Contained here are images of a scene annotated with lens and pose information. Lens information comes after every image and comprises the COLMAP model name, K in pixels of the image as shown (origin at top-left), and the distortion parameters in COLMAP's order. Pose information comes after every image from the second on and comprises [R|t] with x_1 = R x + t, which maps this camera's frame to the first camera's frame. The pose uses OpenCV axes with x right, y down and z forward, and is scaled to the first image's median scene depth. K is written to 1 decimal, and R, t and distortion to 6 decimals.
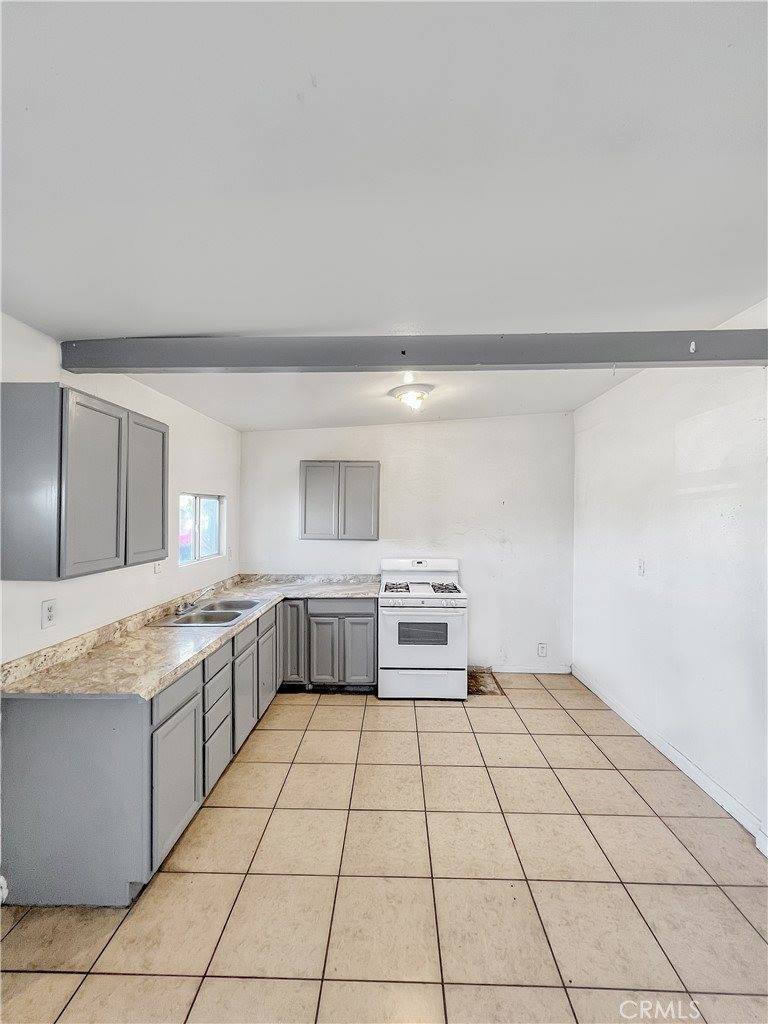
lens RADIAL K [[419.2, 0, 384.0], [0, 419.2, 512.0], [0, 0, 1]] dist [-0.001032, 0.000146]
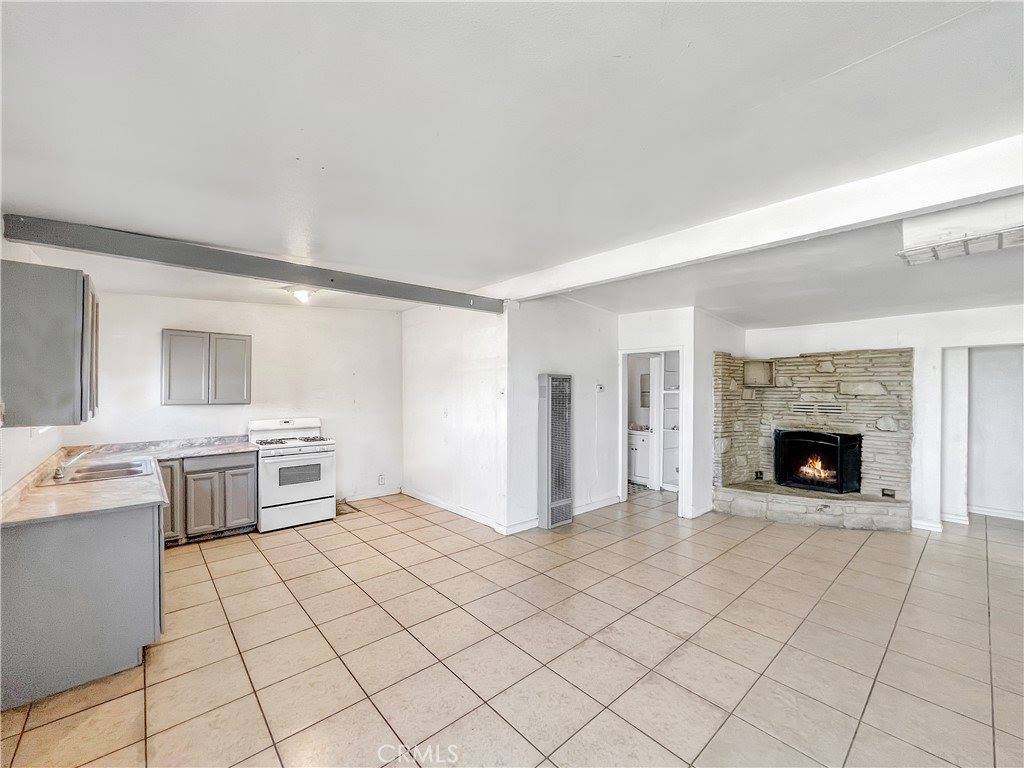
lens RADIAL K [[419.2, 0, 512.0], [0, 419.2, 384.0], [0, 0, 1]] dist [-0.001032, 0.000146]
pose [[0.729018, 0.004831, 0.684477, -0.307134], [-0.001420, 0.999984, -0.005545, 0.019558], [-0.684493, 0.003071, 0.729013, -0.371631]]
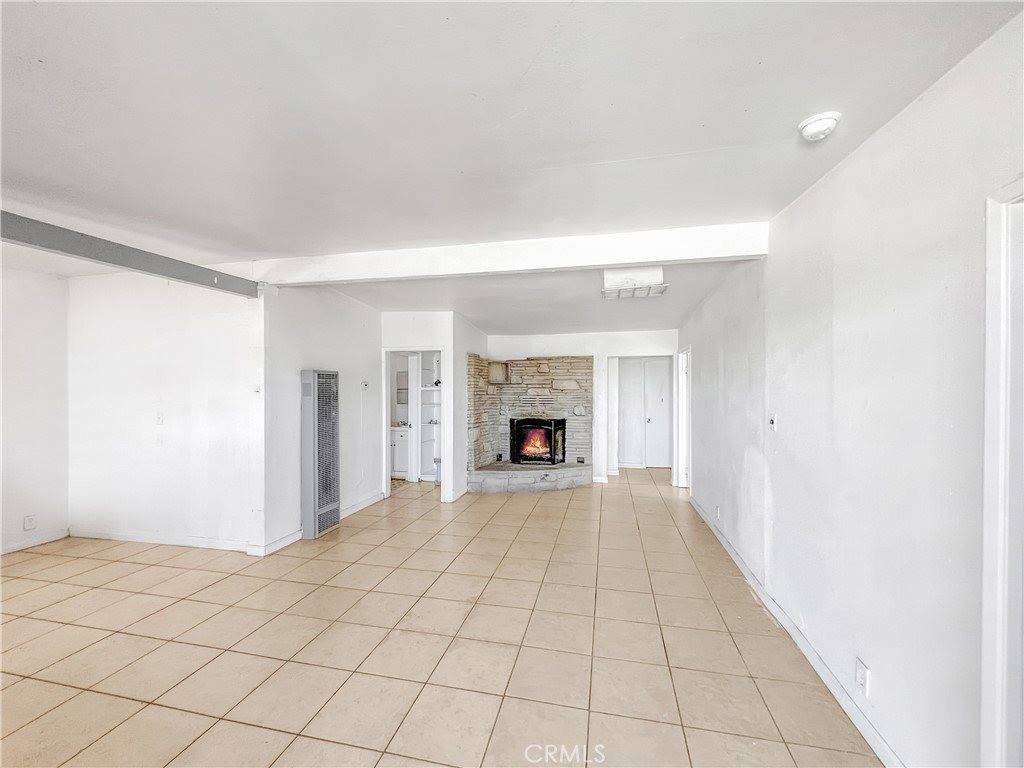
lens RADIAL K [[419.2, 0, 512.0], [0, 419.2, 384.0], [0, 0, 1]] dist [-0.001032, 0.000146]
pose [[0.194749, -0.000233, 0.980853, -0.389733], [0.000488, 1.000000, 0.000141, 0.020842], [-0.980853, 0.000451, 0.194749, -0.288855]]
